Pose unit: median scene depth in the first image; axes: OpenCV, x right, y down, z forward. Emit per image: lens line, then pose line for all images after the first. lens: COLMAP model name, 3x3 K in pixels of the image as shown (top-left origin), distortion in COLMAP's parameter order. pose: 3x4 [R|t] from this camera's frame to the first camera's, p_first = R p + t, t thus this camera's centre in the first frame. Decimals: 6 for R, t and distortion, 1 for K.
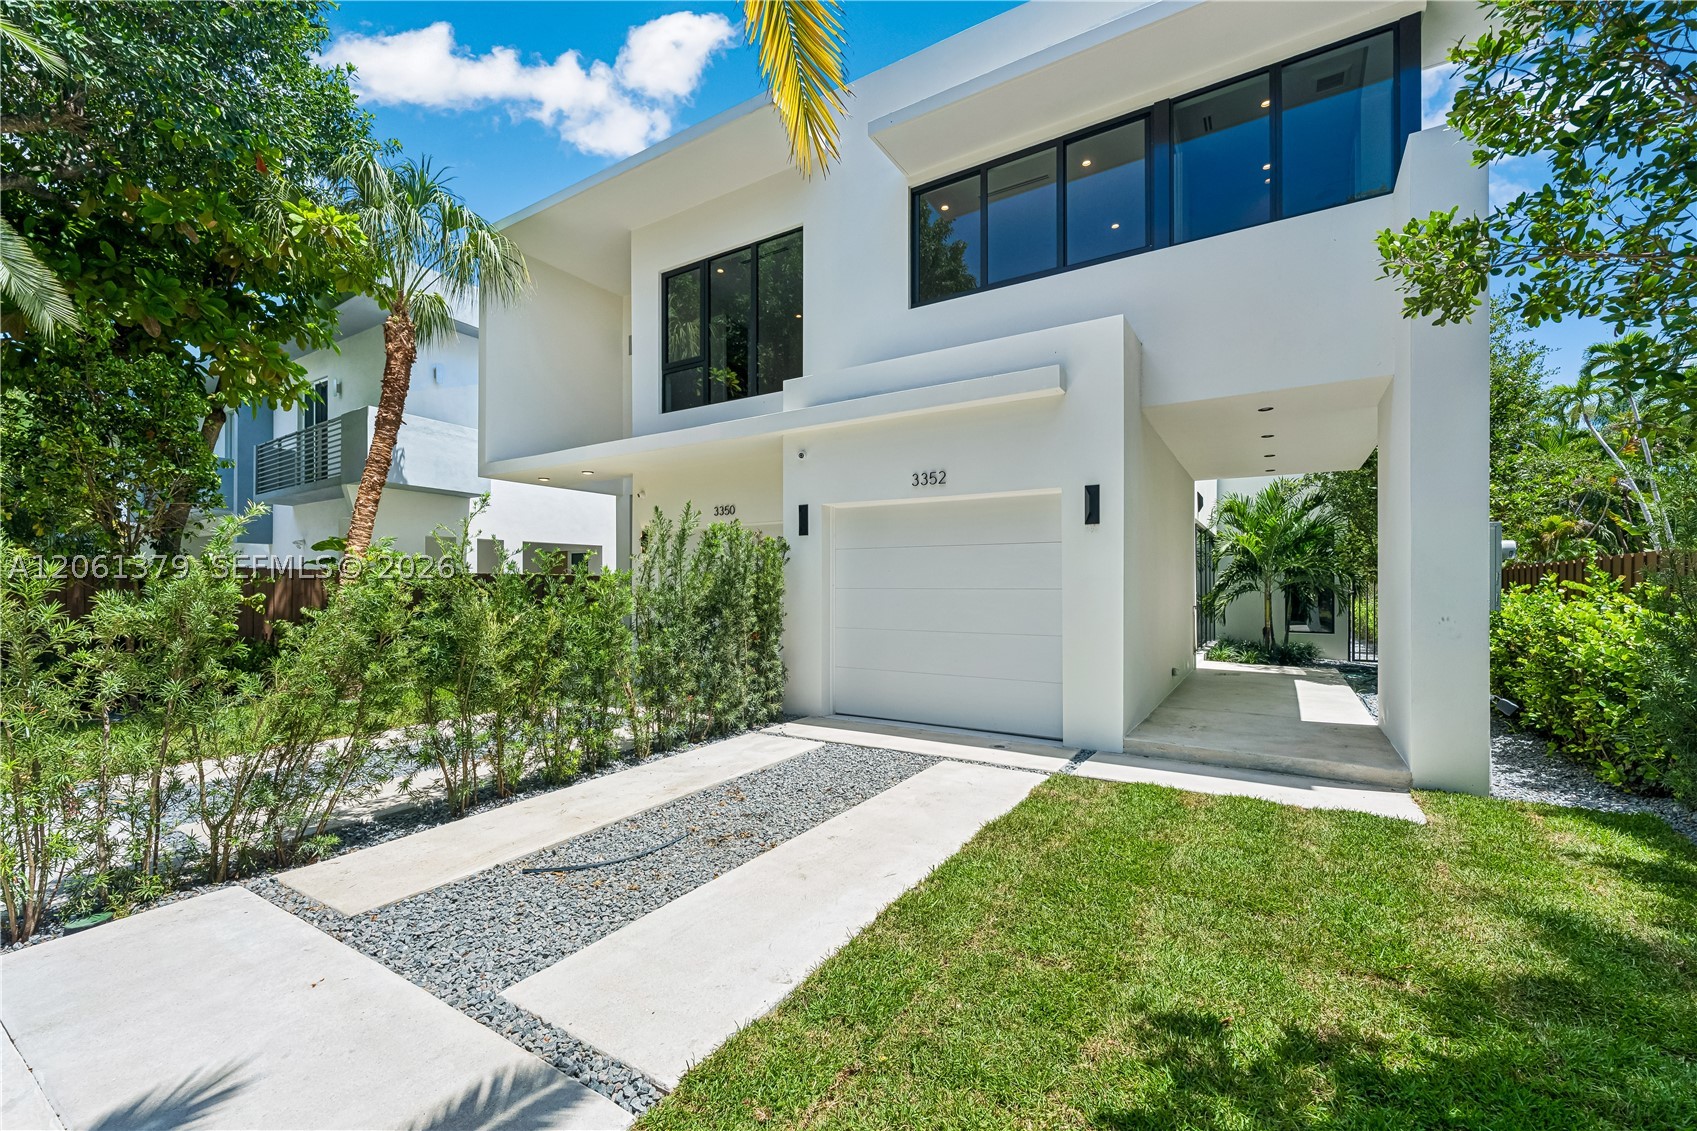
lens RADIAL K [[698.2, 0, 836.4], [0, 698.2, 560.3], [0, 0, 1]] dist [-0.002725, -0.000124]
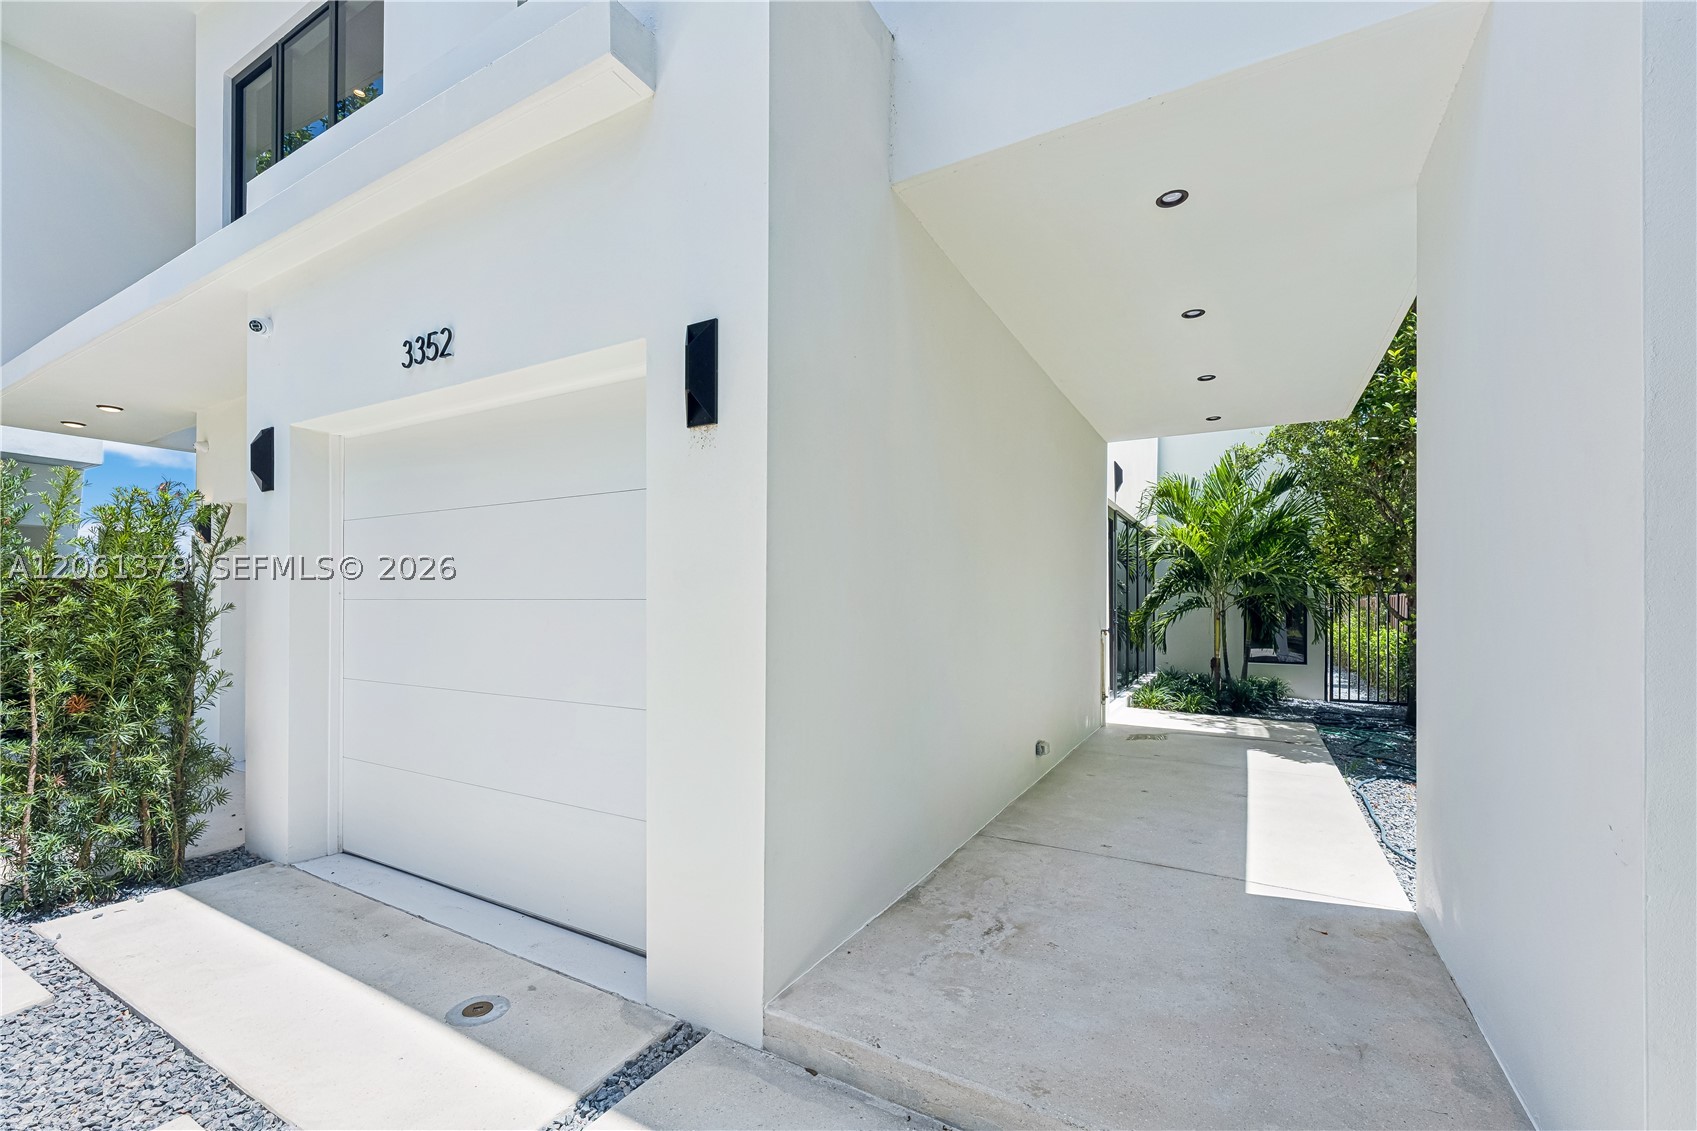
lens RADIAL K [[706.4, 0, 849.8], [0, 706.4, 574.4], [0, 0, 1]] dist [0.000748, 0.000234]
pose [[0.998743, 0.005047, 0.049868, 0.209825], [-0.004955, 0.999986, -0.001970, 0.013701], [-0.049877, 0.001720, 0.998754, 0.301422]]
